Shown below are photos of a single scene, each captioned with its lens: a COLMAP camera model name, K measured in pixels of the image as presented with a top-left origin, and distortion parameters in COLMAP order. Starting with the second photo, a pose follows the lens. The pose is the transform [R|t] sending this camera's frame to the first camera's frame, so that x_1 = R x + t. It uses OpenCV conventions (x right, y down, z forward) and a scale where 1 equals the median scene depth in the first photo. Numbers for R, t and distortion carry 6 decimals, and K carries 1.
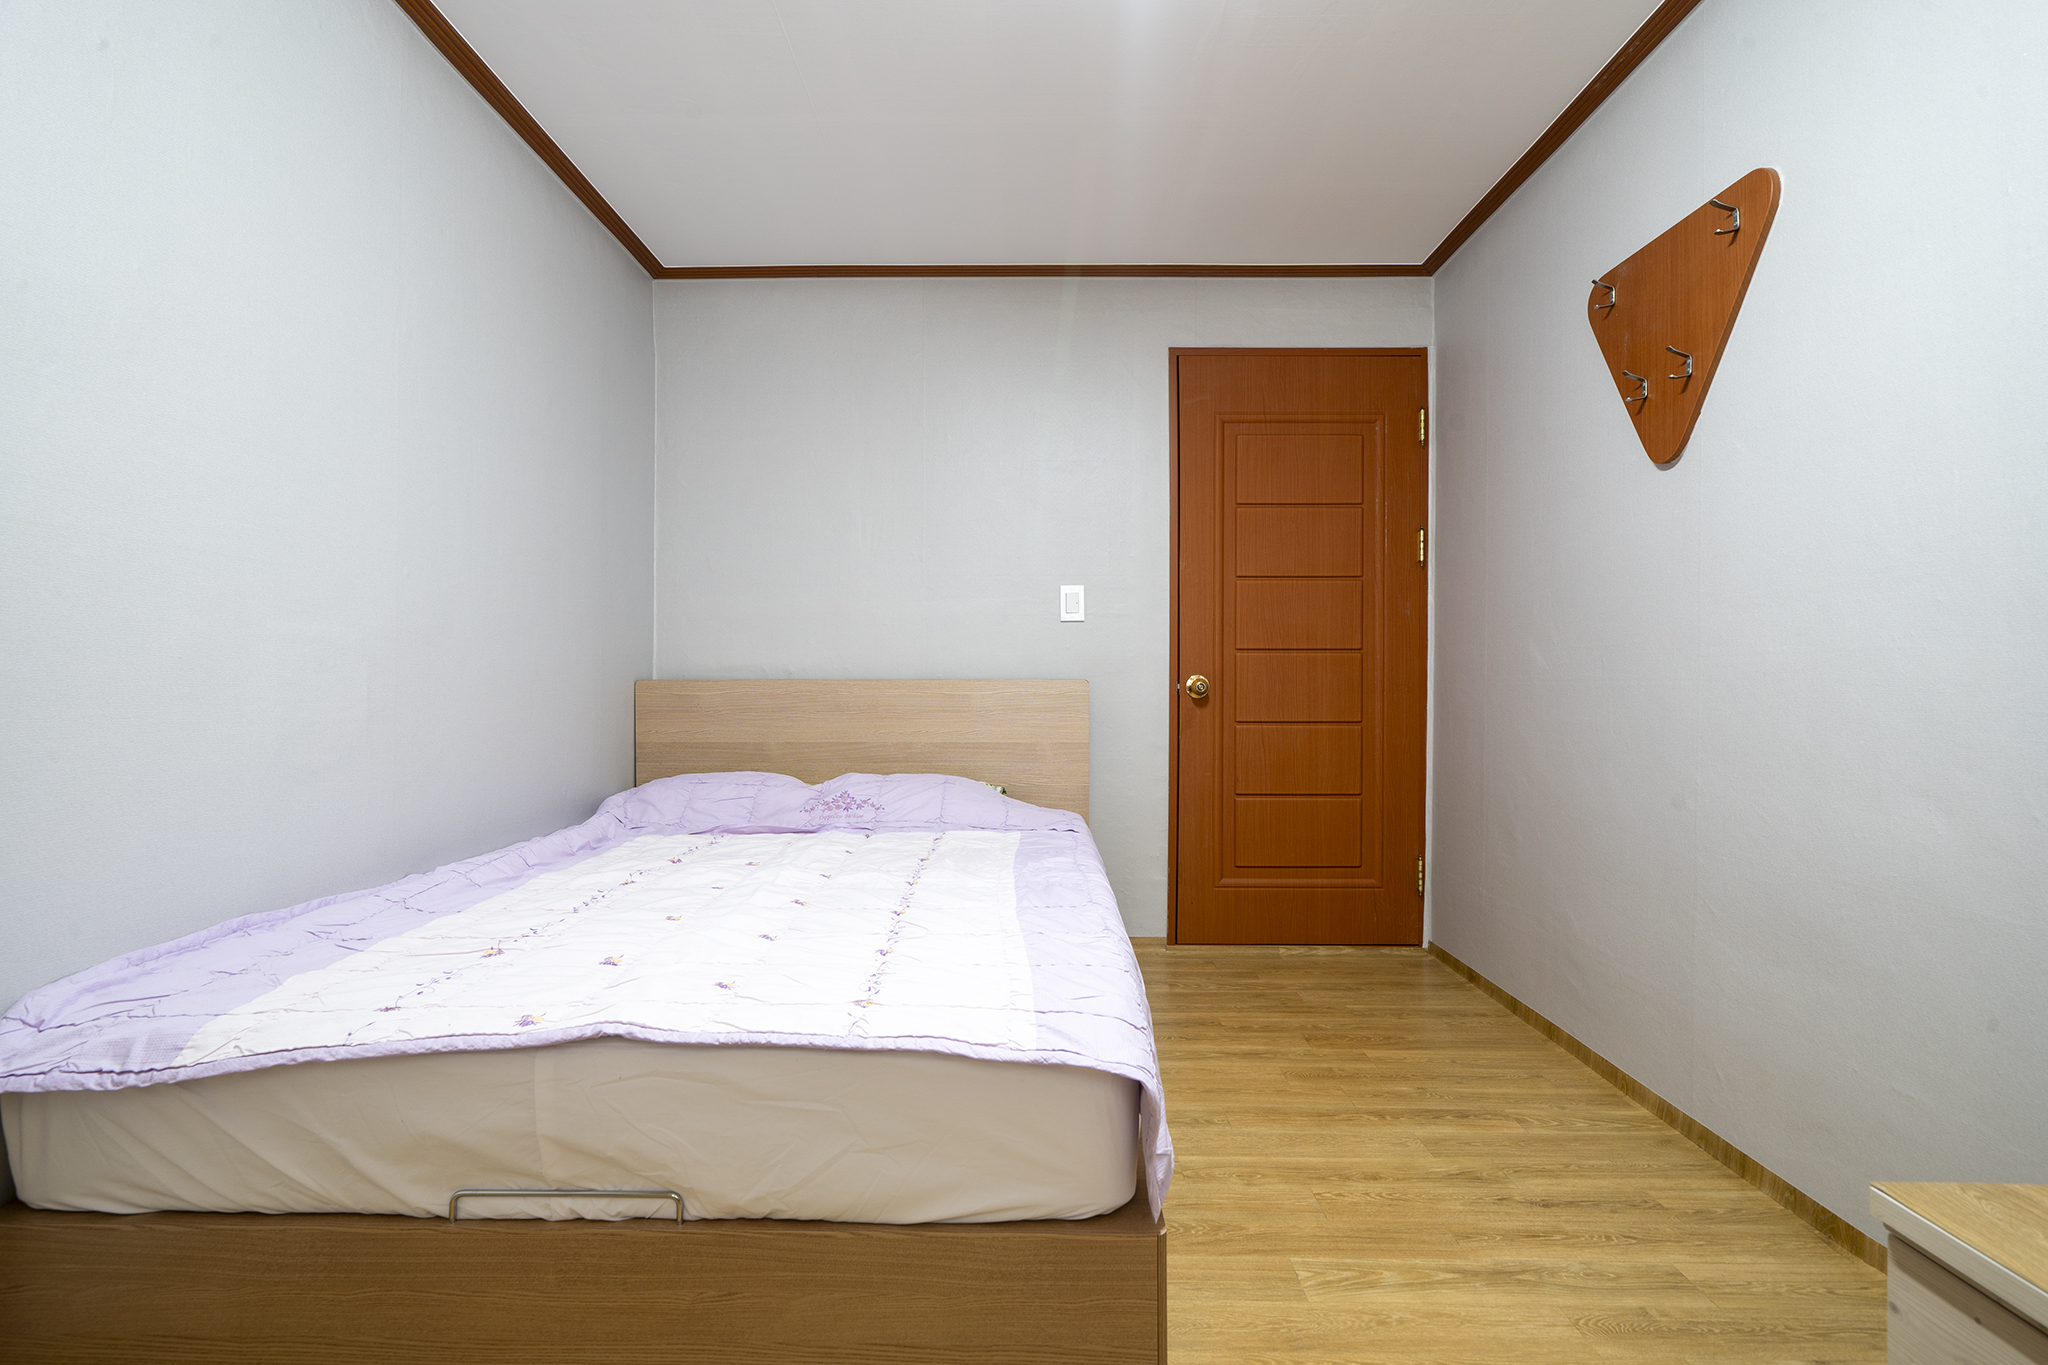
lens RADIAL K [[967.5, 0, 1024.0], [0, 967.5, 682.5], [0, 0, 1]] dist [0.000678, 0.000696]
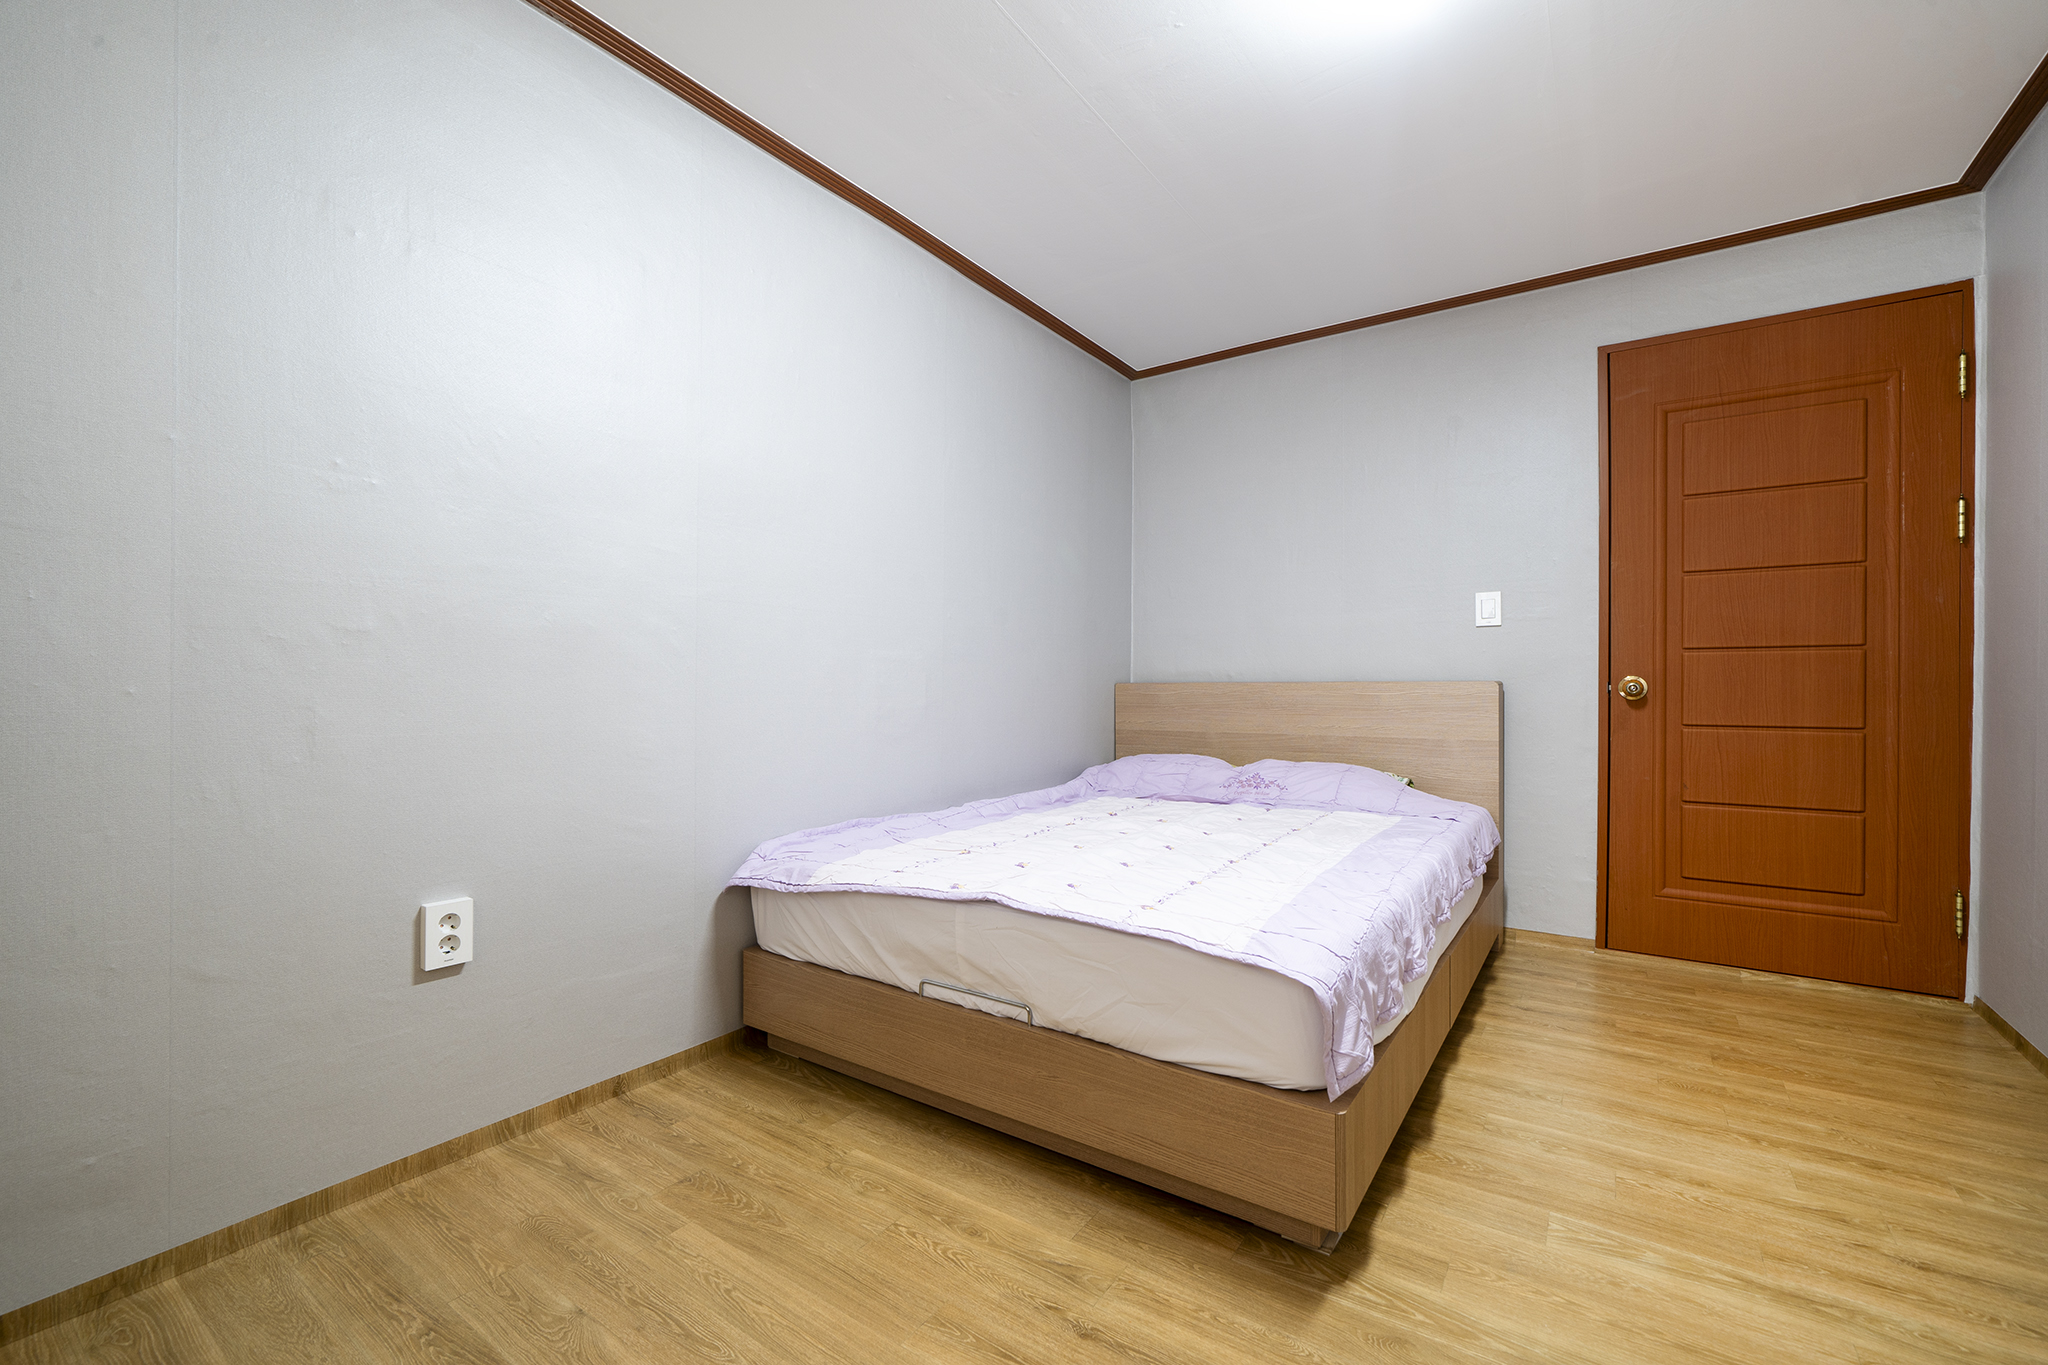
lens RADIAL K [[865.9, 0, 1024.0], [0, 865.9, 682.5], [0, 0, 1]] dist [-0.000604, 0.000259]
pose [[0.830372, -0.003028, -0.557201, 0.186125], [0.001852, 0.999995, -0.002674, -0.000239], [0.557206, 0.001188, 0.830373, -0.080132]]
